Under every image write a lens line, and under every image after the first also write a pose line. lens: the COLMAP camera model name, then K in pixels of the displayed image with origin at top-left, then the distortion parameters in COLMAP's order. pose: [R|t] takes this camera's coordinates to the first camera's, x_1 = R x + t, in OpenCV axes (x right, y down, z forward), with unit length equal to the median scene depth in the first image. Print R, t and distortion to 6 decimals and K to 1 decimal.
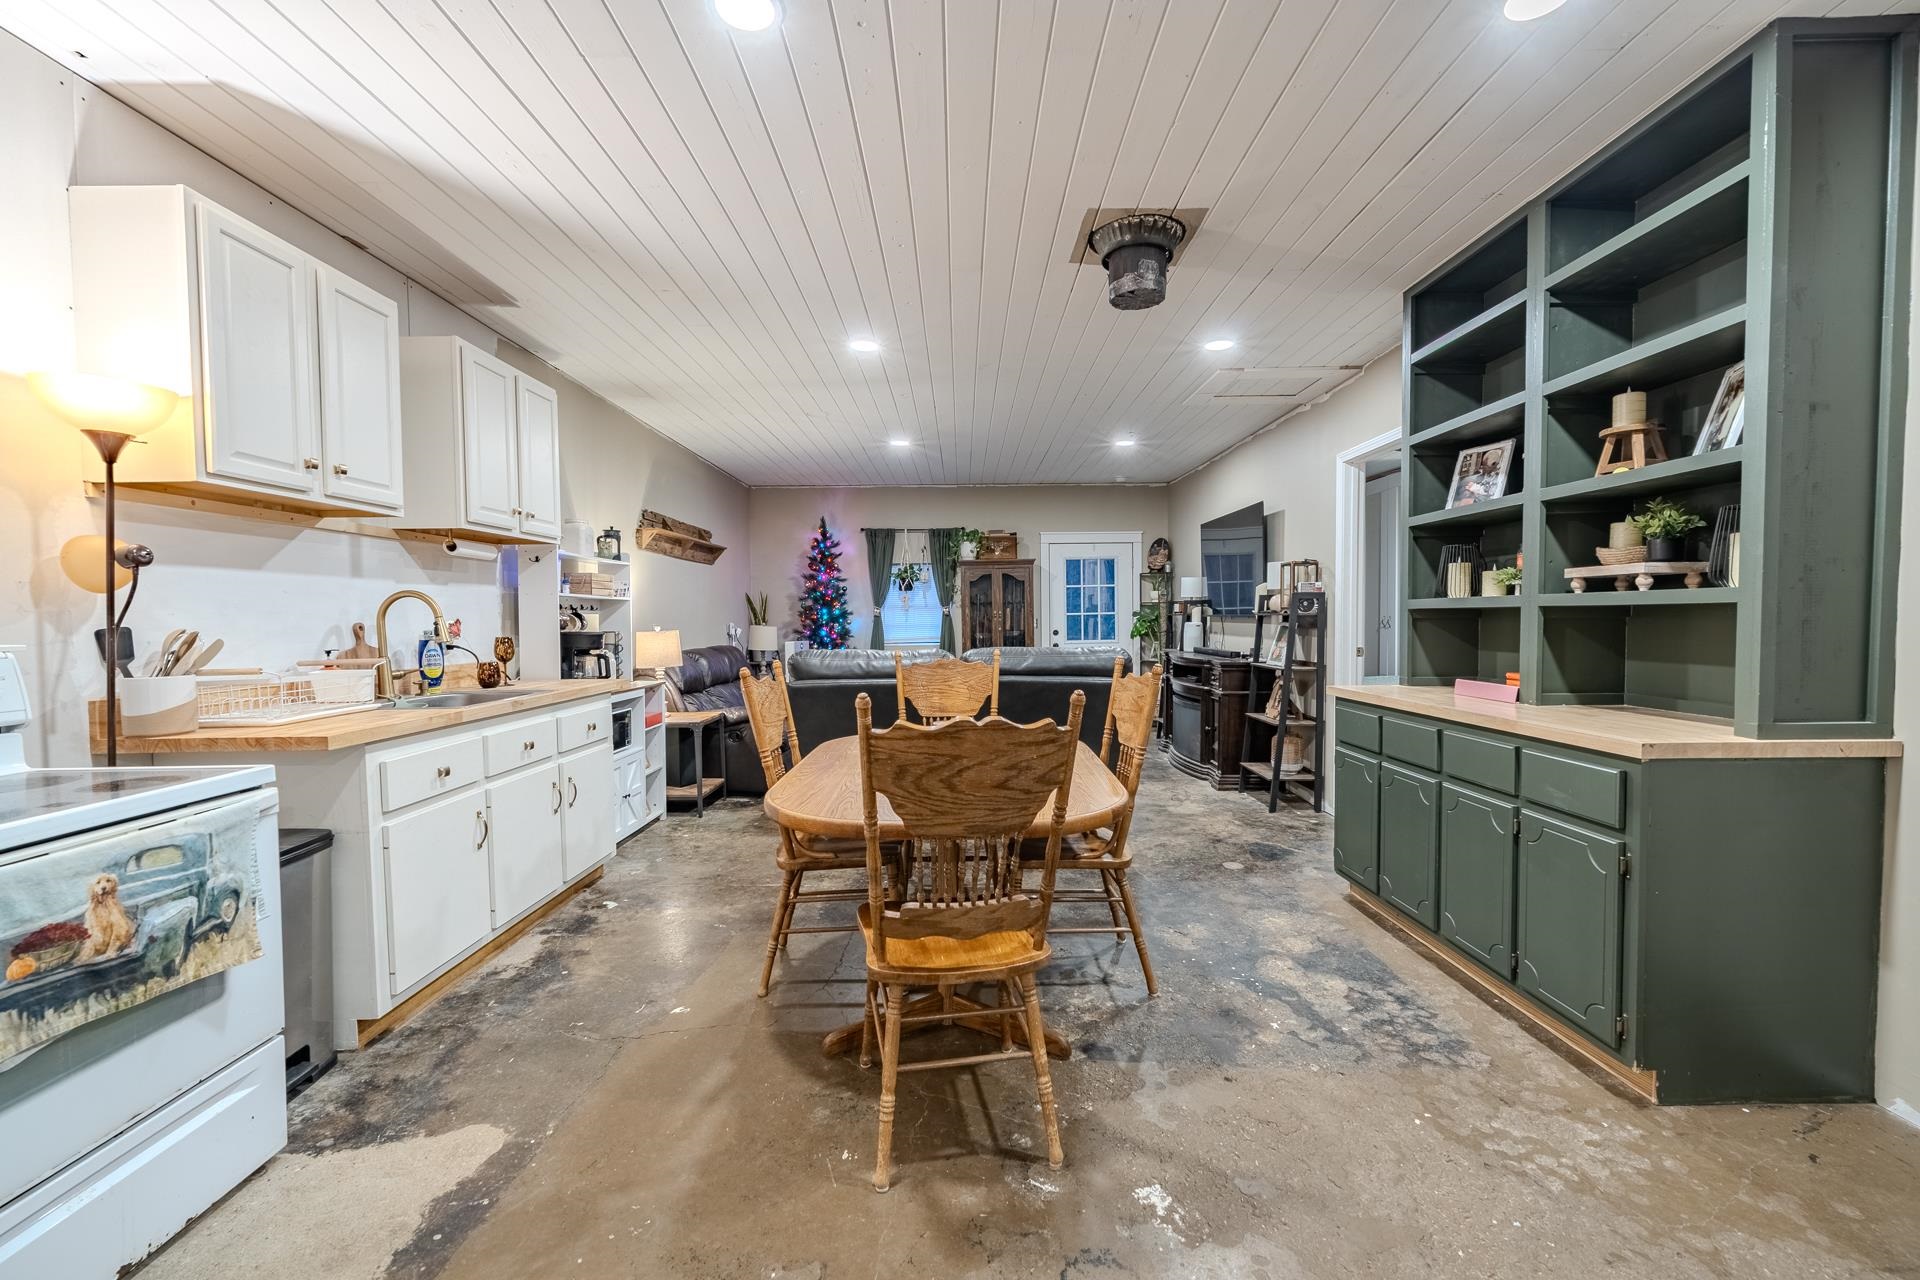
lens RADIAL K [[772.4, 0, 957.1], [0, 772.4, 643.4], [0, 0, 1]] dist [-0.001162, -0.000348]
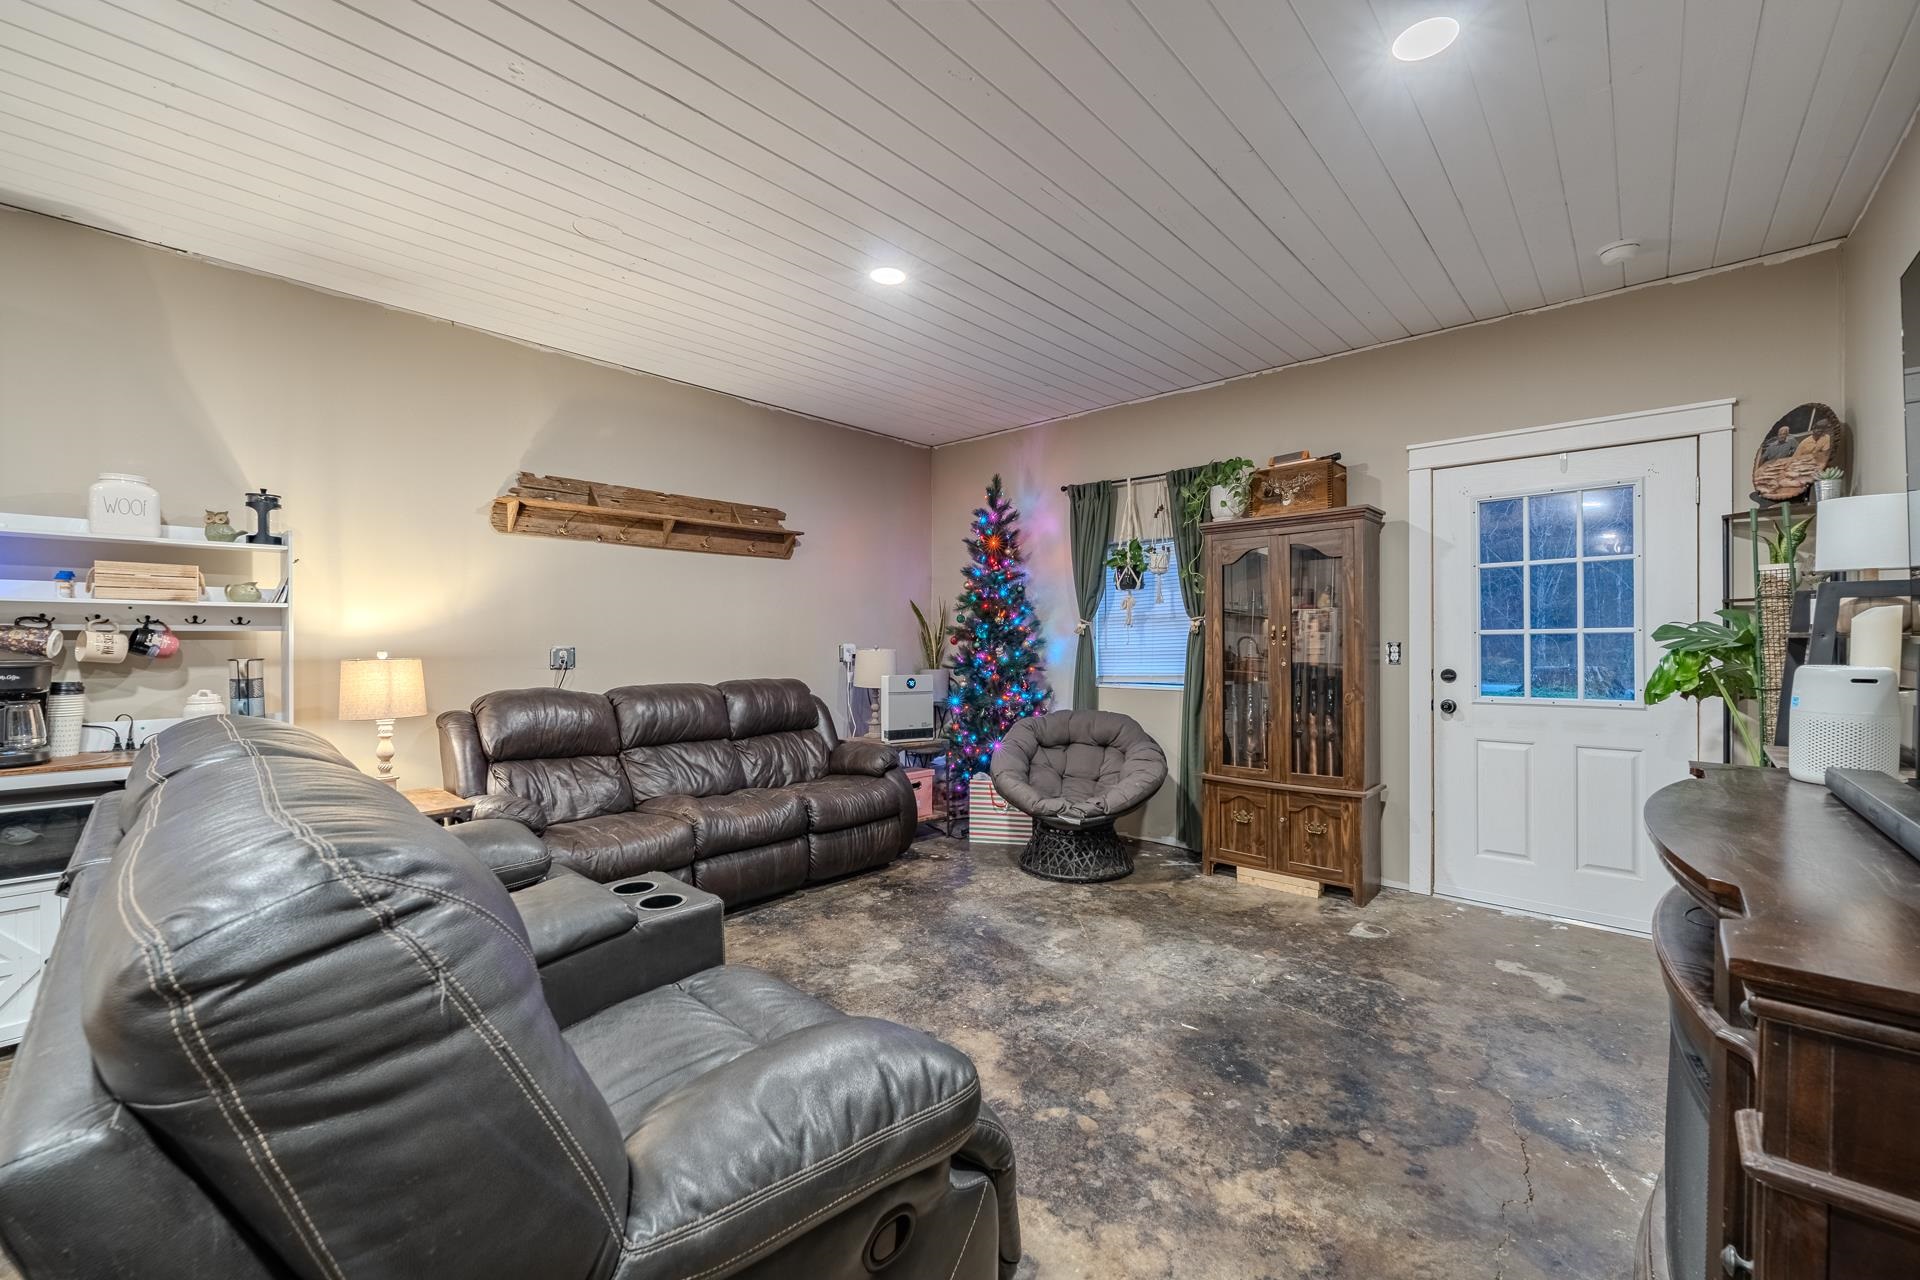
lens RADIAL K [[772.4, 0, 957.1], [0, 772.4, 643.4], [0, 0, 1]] dist [-0.001162, -0.000348]
pose [[0.747637, 0.011998, -0.663999, 0.557147], [-0.026518, 0.999579, -0.011796, -0.052029], [0.663578, 0.026427, 0.747641, 1.343367]]
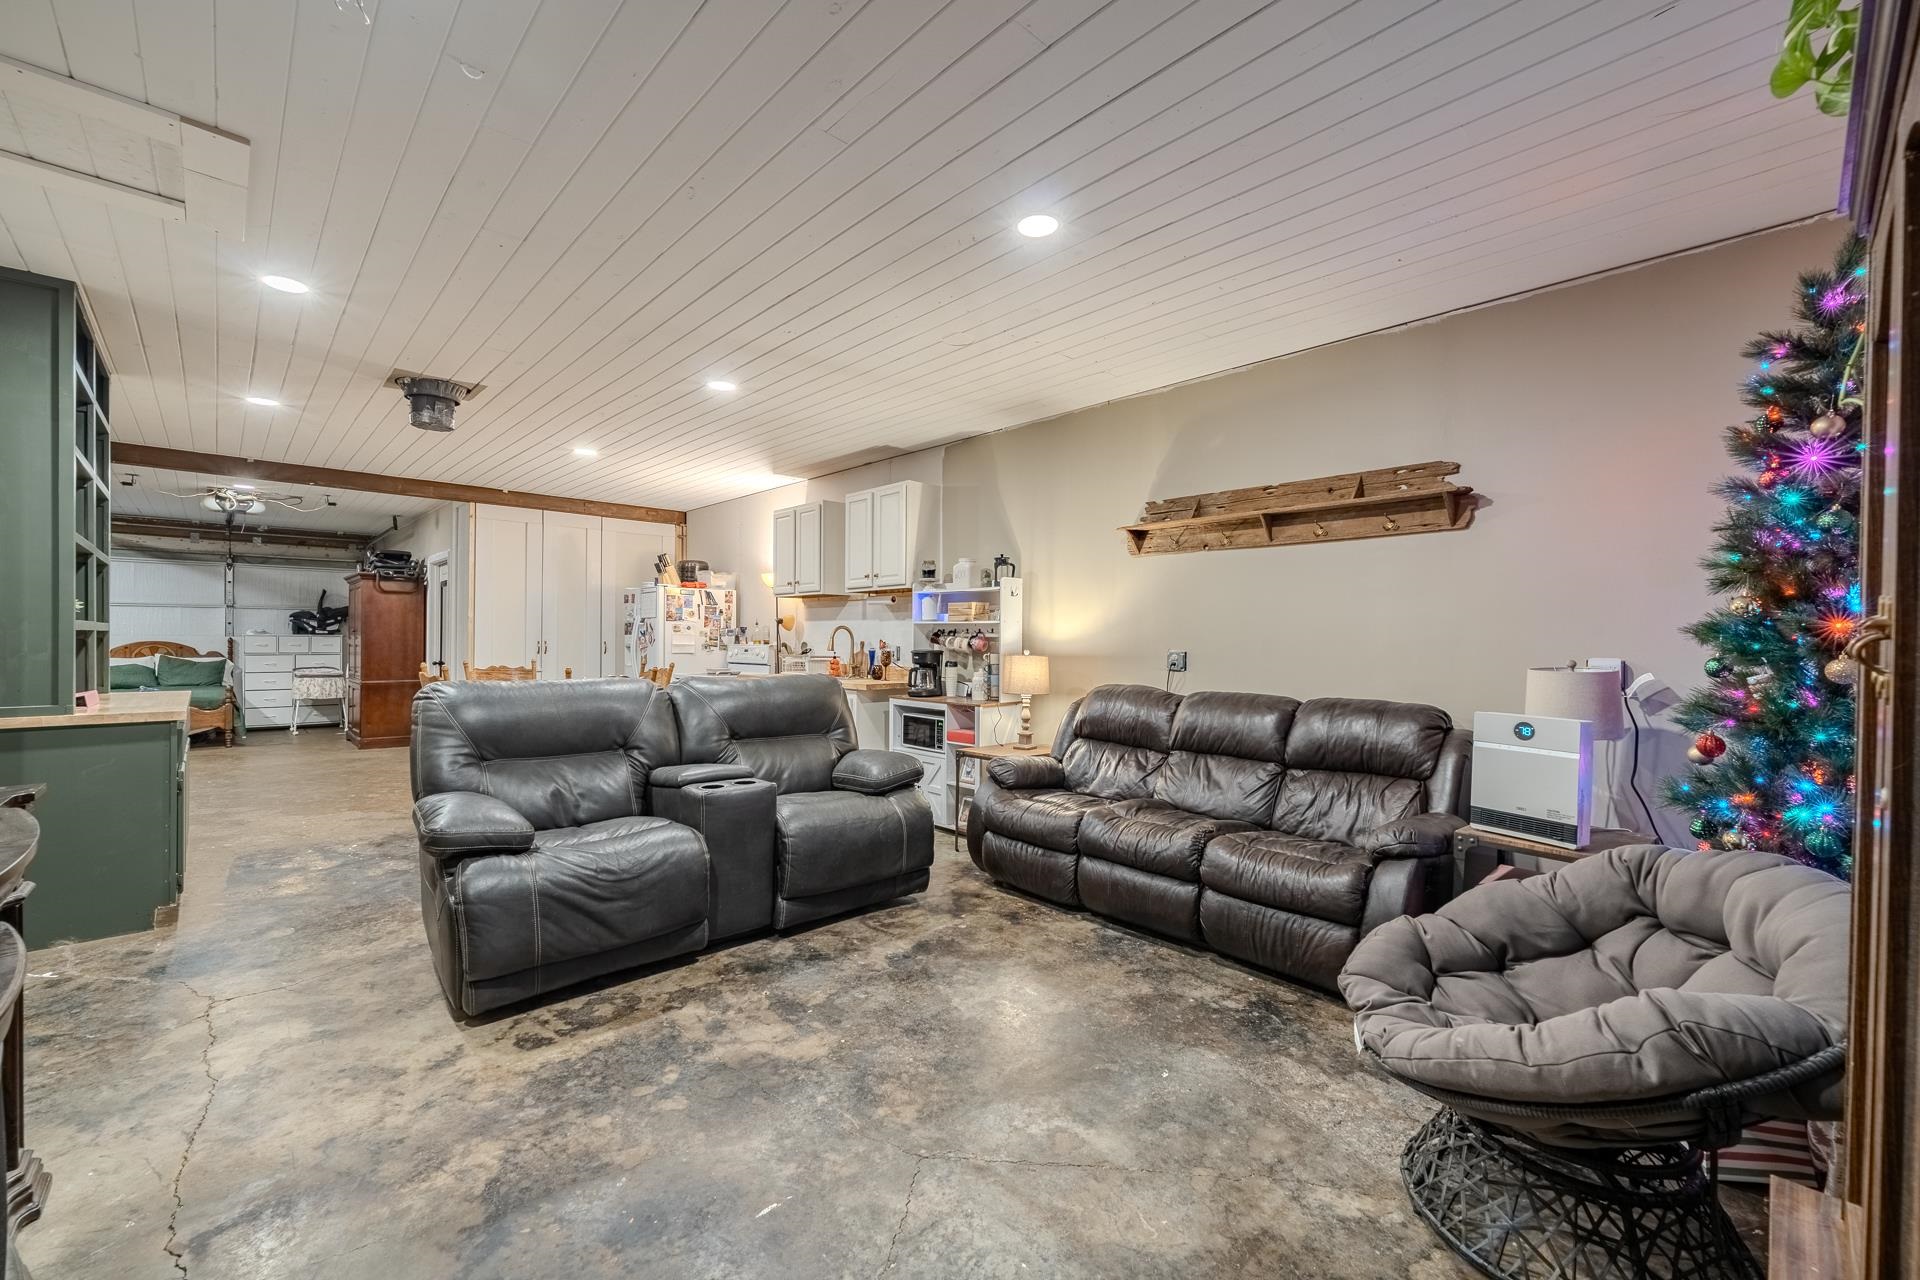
lens RADIAL K [[772.4, 0, 957.1], [0, 772.4, 643.4], [0, 0, 1]] dist [-0.001162, -0.000348]
pose [[-0.719479, 0.004949, -0.694496, 0.493990], [-0.026155, 0.999072, 0.034214, -0.093819], [0.694021, 0.042781, -0.718682, 2.546426]]
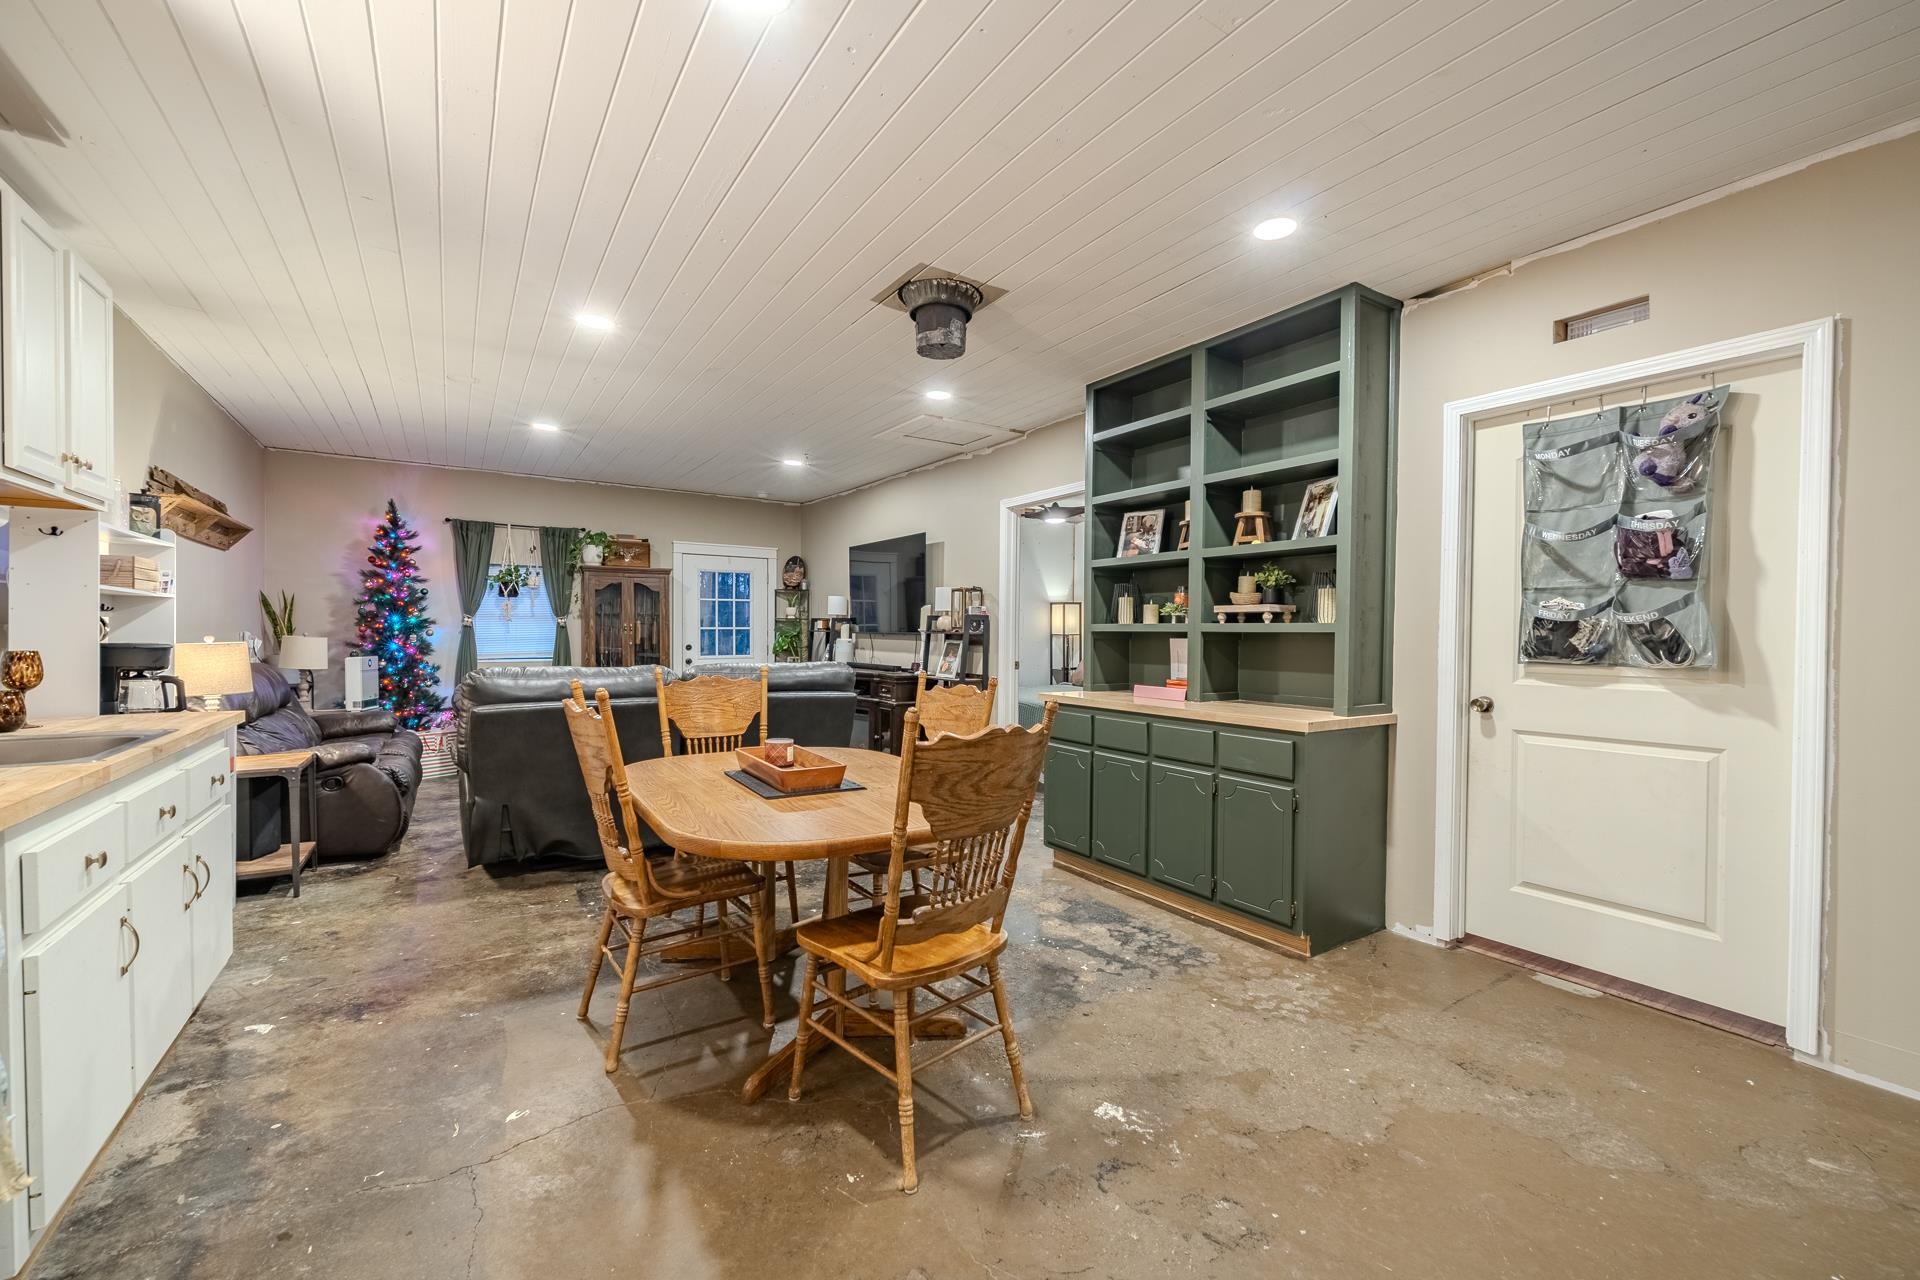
lens RADIAL K [[778.3, 0, 957.4], [0, 778.3, 643.7], [0, 0, 1]] dist [0.000693, -0.000622]
pose [[0.835015, 0.008396, 0.550162, -0.330375], [0.001982, 0.999831, -0.018268, -0.001010], [-0.550223, 0.016344, 0.834858, 0.047185]]
